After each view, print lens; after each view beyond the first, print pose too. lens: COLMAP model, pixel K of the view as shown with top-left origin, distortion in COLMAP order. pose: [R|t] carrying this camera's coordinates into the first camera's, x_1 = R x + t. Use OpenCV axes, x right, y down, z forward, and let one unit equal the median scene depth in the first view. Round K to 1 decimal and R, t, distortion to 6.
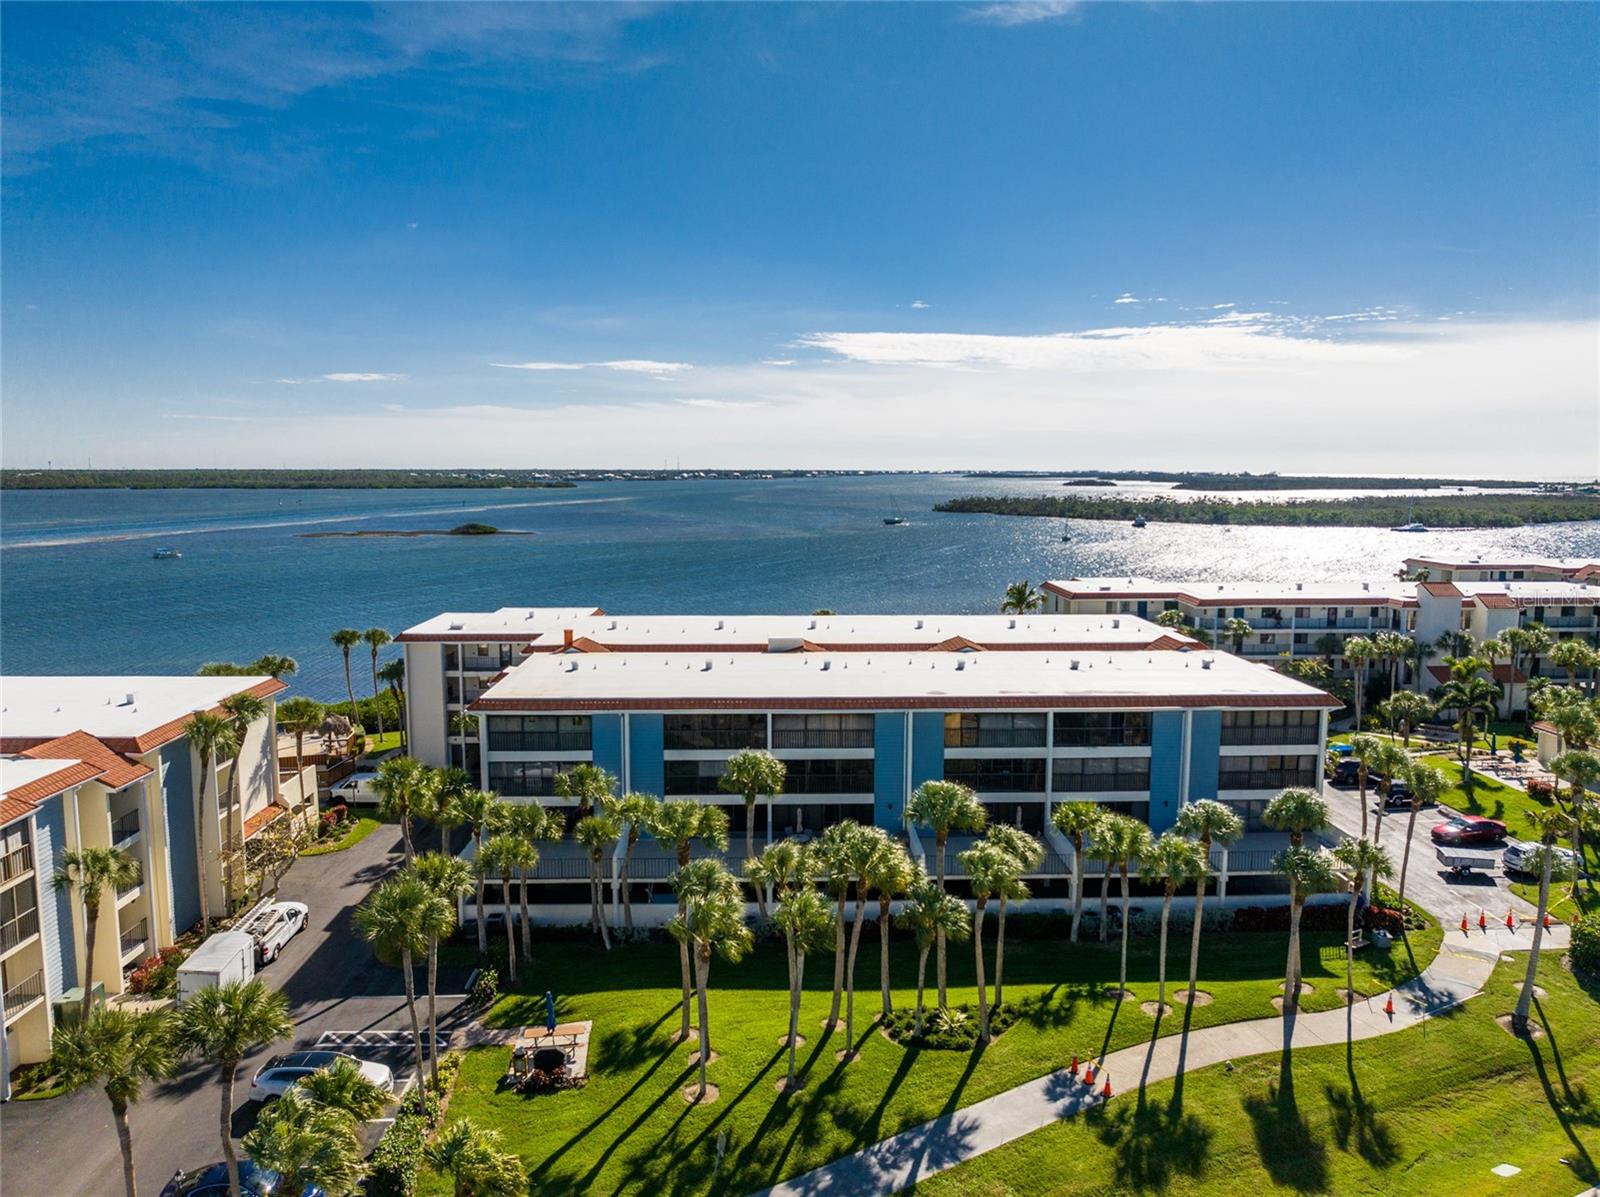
lens RADIAL K [[1089.8, 0, 795.2], [0, 1089.8, 640.6], [0, 0, 1]] dist [-0.020767, 0.002760]
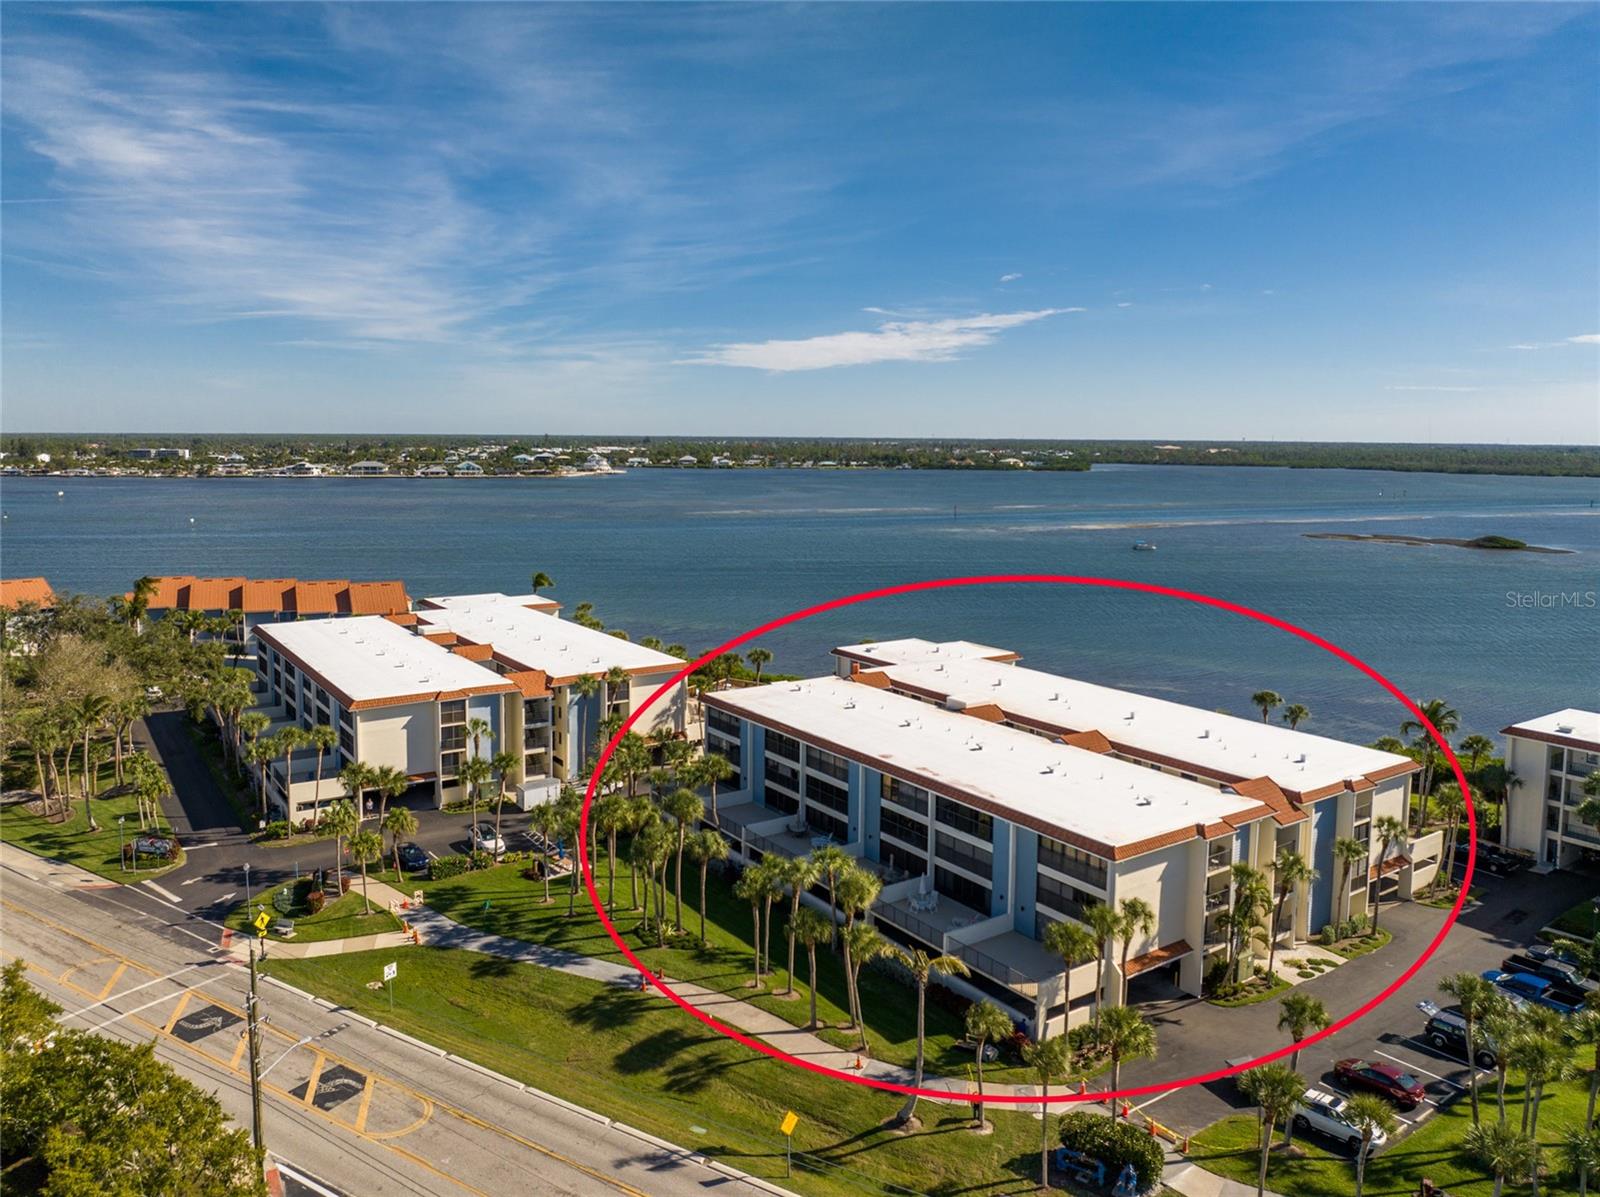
lens RADIAL K [[1171.8, 0, 800.0], [0, 1171.8, 598.5], [0, 0, 1]] dist [-0.032034, -0.000963]
pose [[0.522276, 0.118370, -0.844521, 1.256719], [-0.133014, 0.989506, 0.056432, -0.206987], [0.842339, 0.082860, 0.532540, 0.139646]]
